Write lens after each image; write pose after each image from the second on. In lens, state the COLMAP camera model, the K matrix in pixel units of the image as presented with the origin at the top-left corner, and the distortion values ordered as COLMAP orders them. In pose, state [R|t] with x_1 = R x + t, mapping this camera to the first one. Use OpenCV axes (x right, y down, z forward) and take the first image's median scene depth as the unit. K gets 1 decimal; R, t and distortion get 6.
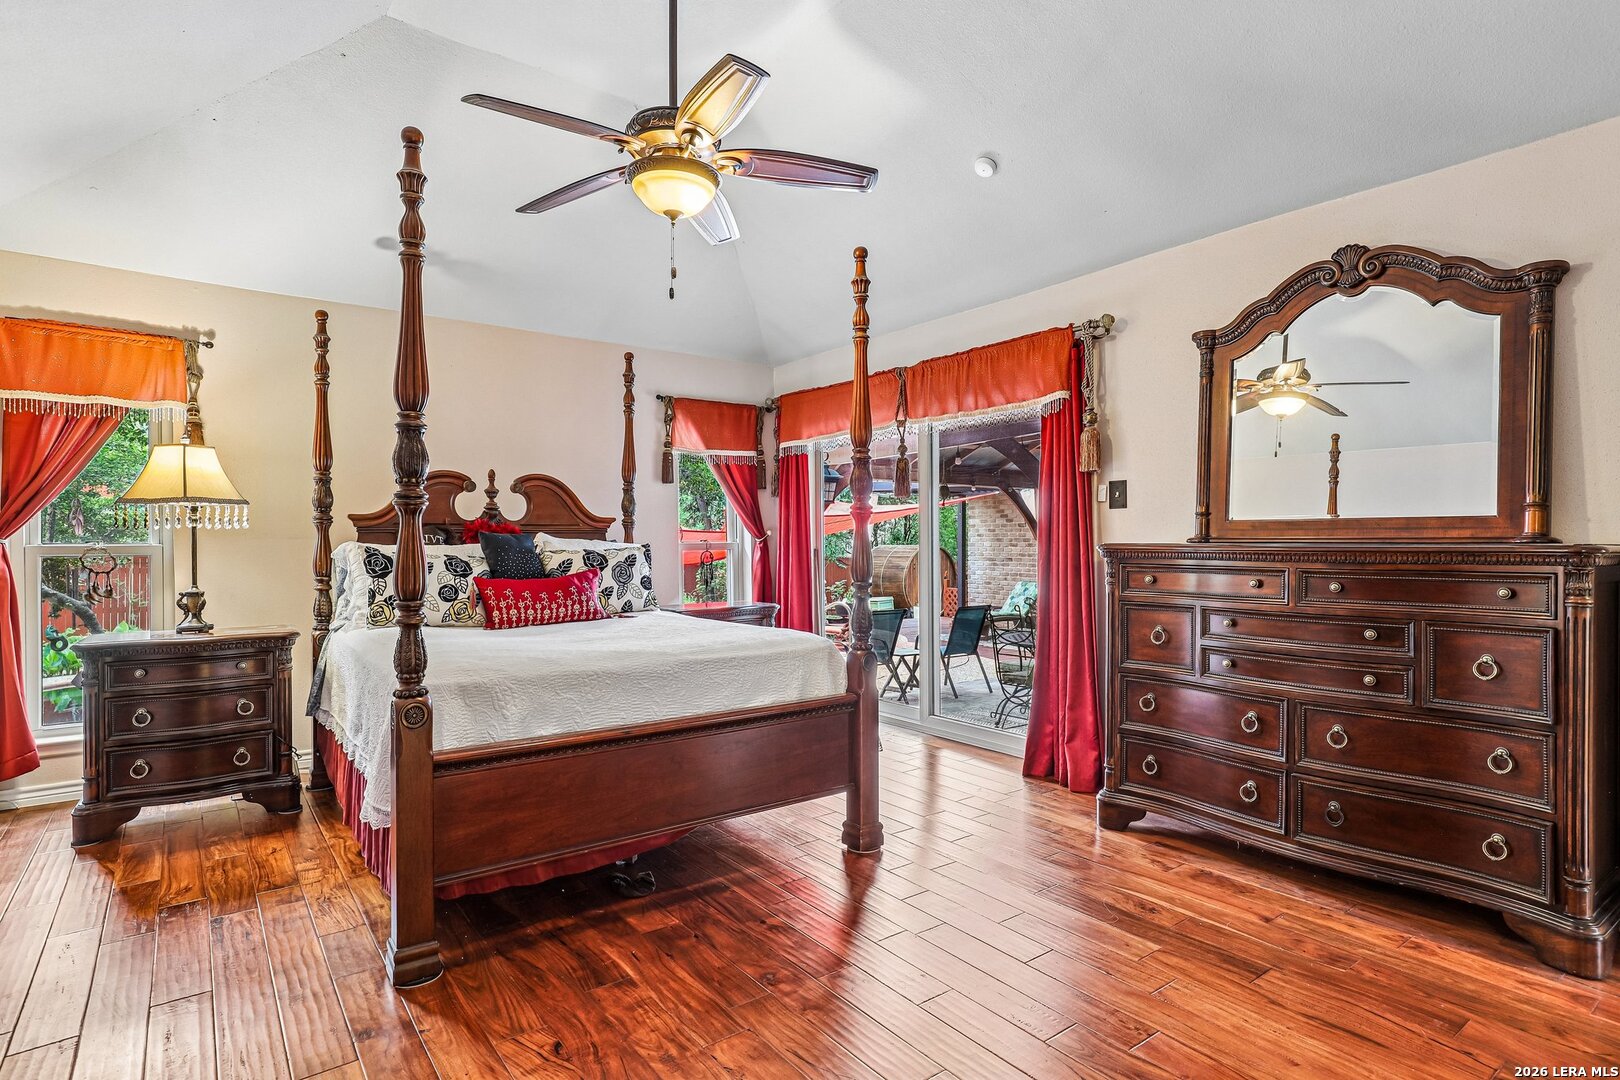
lens RADIAL K [[866.2, 0, 811.9], [0, 866.2, 545.9], [0, 0, 1]] dist [0.000903, 0.000433]
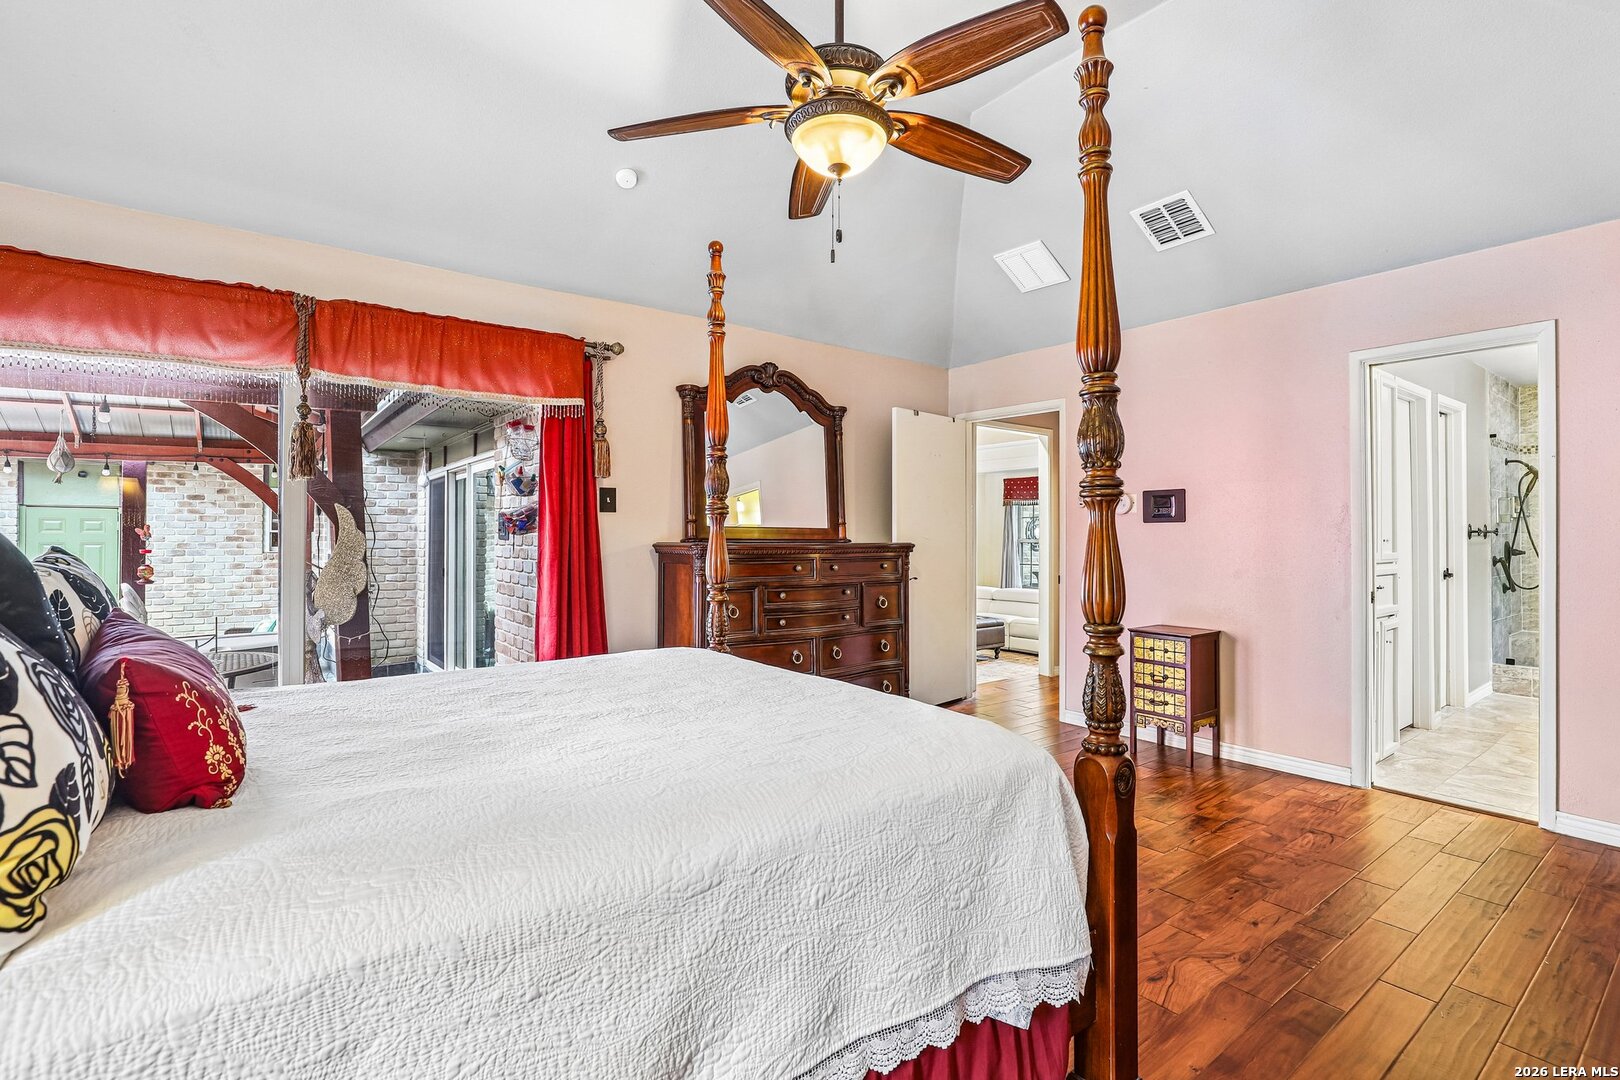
lens RADIAL K [[754.3, 0, 812.6], [0, 754.3, 549.4], [0, 0, 1]] dist [-0.020028, 0.005606]
pose [[-0.008844, -0.014978, 0.999849, -0.804269], [-0.003236, 0.999883, 0.014950, -0.011936], [-0.999956, -0.003103, -0.008892, 0.908847]]
